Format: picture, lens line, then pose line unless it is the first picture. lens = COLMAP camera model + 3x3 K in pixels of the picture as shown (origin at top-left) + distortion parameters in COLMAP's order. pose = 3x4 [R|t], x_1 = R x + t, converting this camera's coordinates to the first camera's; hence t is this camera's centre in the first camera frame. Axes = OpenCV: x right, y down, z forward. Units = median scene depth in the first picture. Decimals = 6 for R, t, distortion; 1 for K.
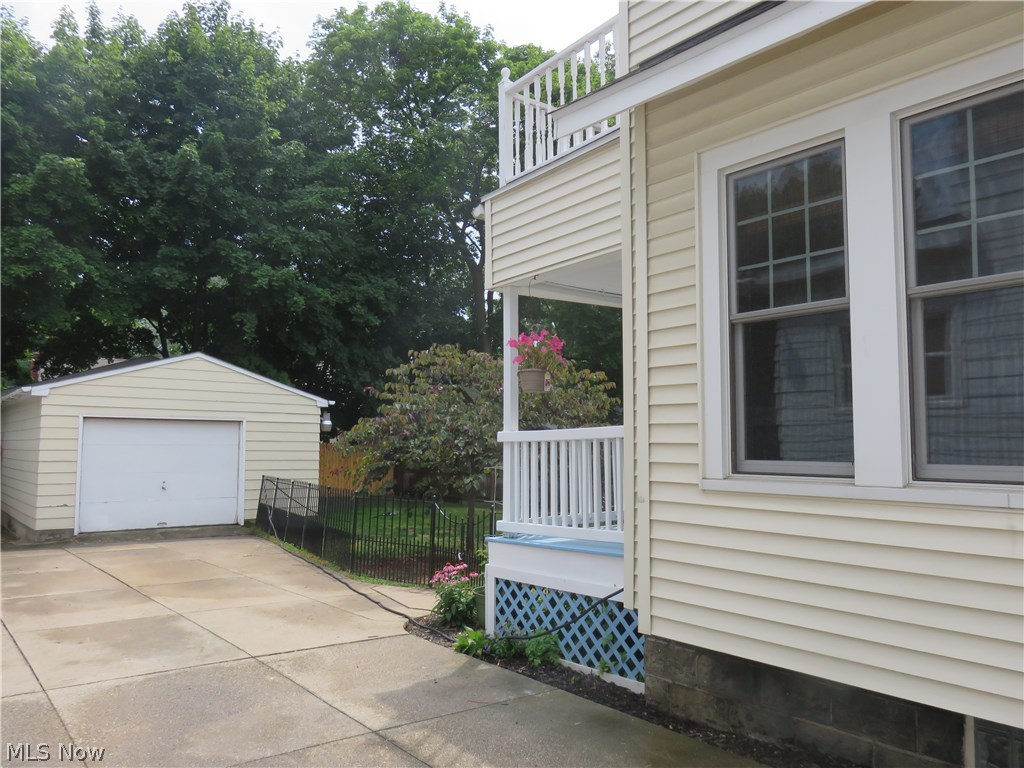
lens RADIAL K [[759.9, 0, 512.0], [0, 759.9, 384.0], [0, 0, 1]] dist [-0.005193, -0.006450]
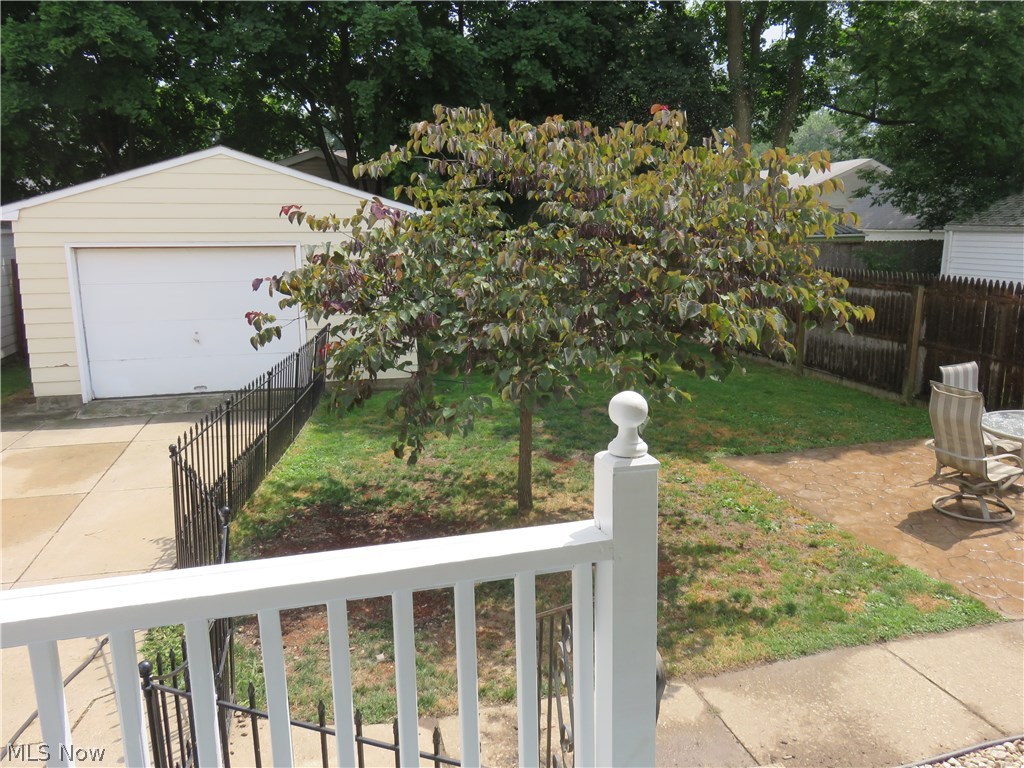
lens RADIAL K [[765.3, 0, 531.3], [0, 765.3, 382.8], [0, 0, 1]] dist [0.010514, 0.002368]
pose [[0.920398, 0.066832, -0.385228, 0.109053], [0.040904, 0.963416, 0.264871, -0.006669], [0.388837, -0.259544, 0.883993, 0.384863]]
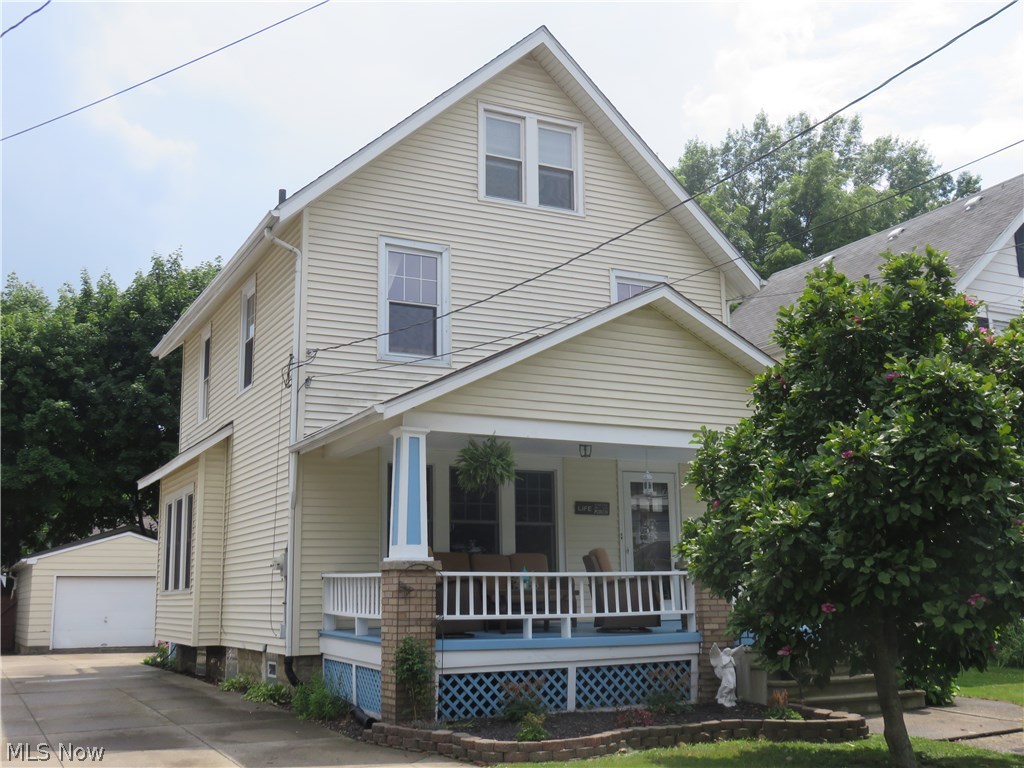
lens RADIAL K [[1110.7, 0, 512.0], [0, 1110.7, 384.0], [0, 0, 1]] dist [-0.001822, 0.024056]
pose [[0.976432, -0.059299, -0.207518, 0.718349], [0.034687, 0.992132, -0.120293, -0.035548], [0.213019, 0.110260, 0.970807, -0.910909]]
